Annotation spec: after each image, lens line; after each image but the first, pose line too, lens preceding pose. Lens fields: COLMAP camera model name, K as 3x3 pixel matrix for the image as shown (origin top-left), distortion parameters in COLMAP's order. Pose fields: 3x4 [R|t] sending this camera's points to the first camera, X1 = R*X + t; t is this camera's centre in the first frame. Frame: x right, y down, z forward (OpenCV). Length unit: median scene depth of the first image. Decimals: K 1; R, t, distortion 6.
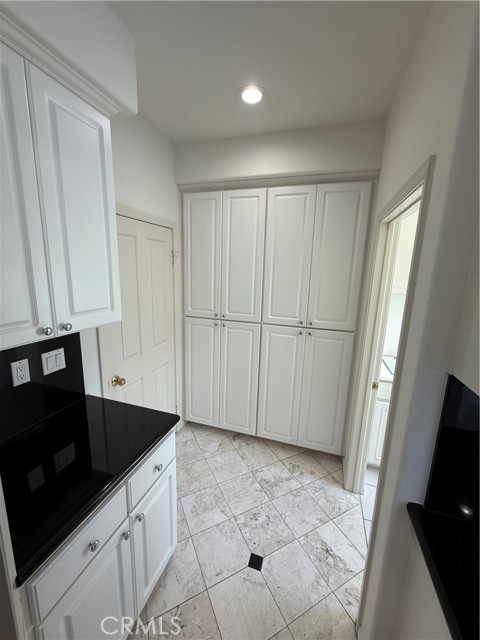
lens RADIAL K [[258.0, 0, 239.4], [0, 258.0, 317.2], [0, 0, 1]] dist [-0.002742, 0.000451]
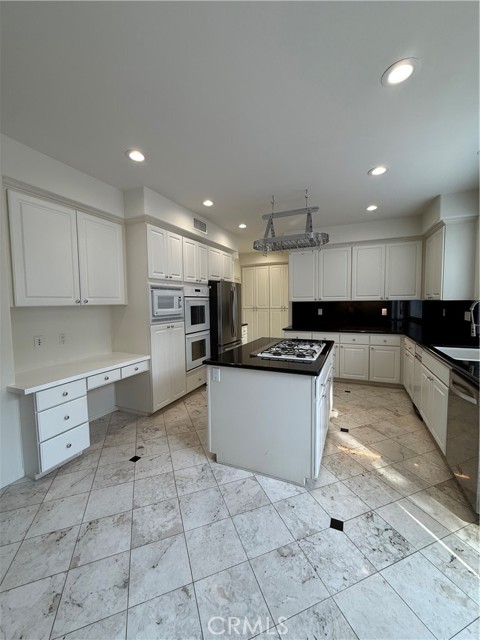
lens RADIAL K [[258.0, 0, 240.8], [0, 258.0, 319.2], [0, 0, 1]] dist [-0.002742, 0.000451]
pose [[0.994414, -0.034710, -0.099676, 0.049460], [0.021571, 0.991281, -0.129984, 0.522387], [0.103319, 0.127108, 0.986493, -1.935955]]
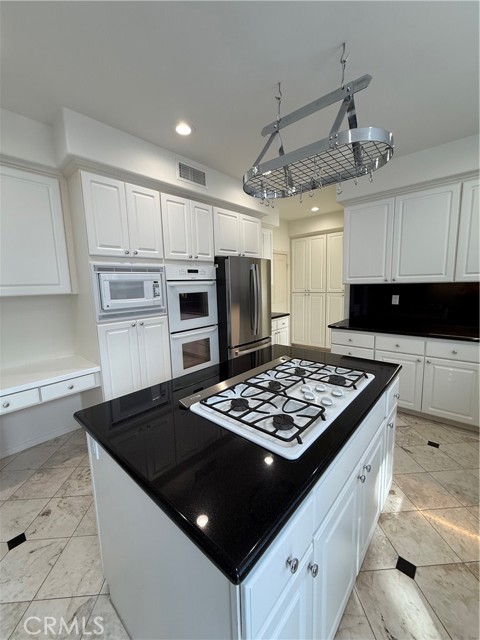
lens RADIAL K [[258.0, 0, 239.5], [0, 258.0, 319.2], [0, 0, 1]] dist [-0.002742, 0.000451]
pose [[0.916757, 0.000181, -0.399444, 0.288905], [-0.024275, 0.998177, -0.055262, 0.392047], [0.398706, 0.060359, 0.915090, -1.308339]]
